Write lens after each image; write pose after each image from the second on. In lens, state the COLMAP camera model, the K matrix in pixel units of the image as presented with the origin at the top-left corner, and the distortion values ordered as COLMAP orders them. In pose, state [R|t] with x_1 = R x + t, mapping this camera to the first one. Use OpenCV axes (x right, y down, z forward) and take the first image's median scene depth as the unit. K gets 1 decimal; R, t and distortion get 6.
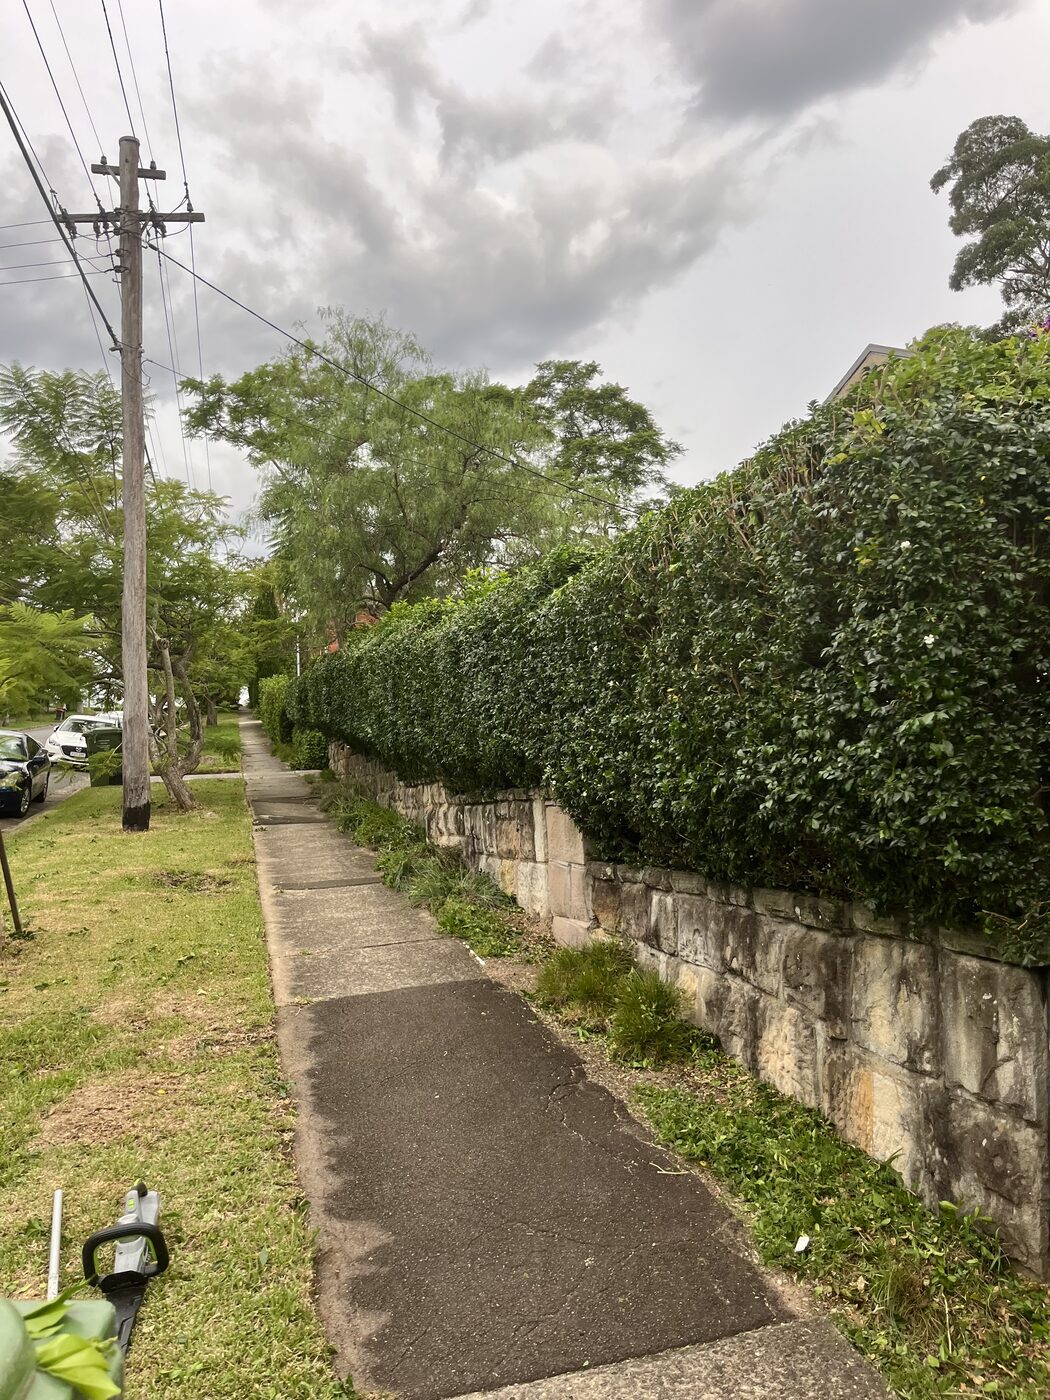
lens RADIAL K [[1049.1, 0, 529.2], [0, 1049.1, 693.7], [0, 0, 1]] dist [0.005184, -0.011416]
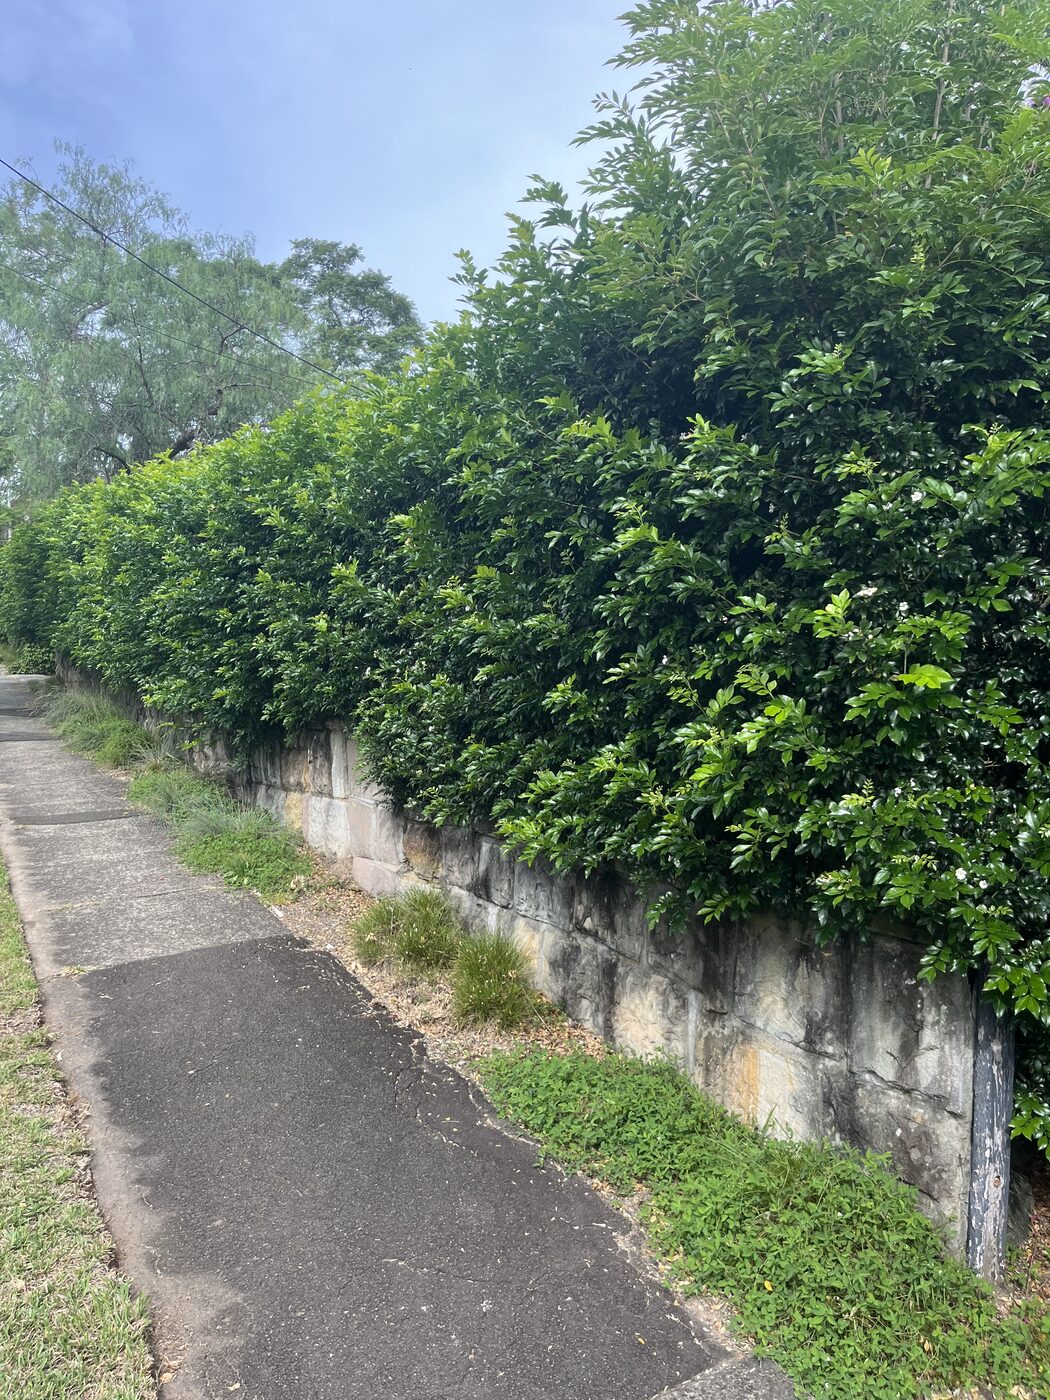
lens RADIAL K [[1049.1, 0, 529.2], [0, 1049.1, 693.7], [0, 0, 1]] dist [0.005184, -0.011416]
pose [[0.969645, 0.015437, 0.244028, -0.078069], [-0.037466, 0.995600, 0.085889, -0.021571], [-0.241628, -0.092424, 0.965957, 0.125512]]
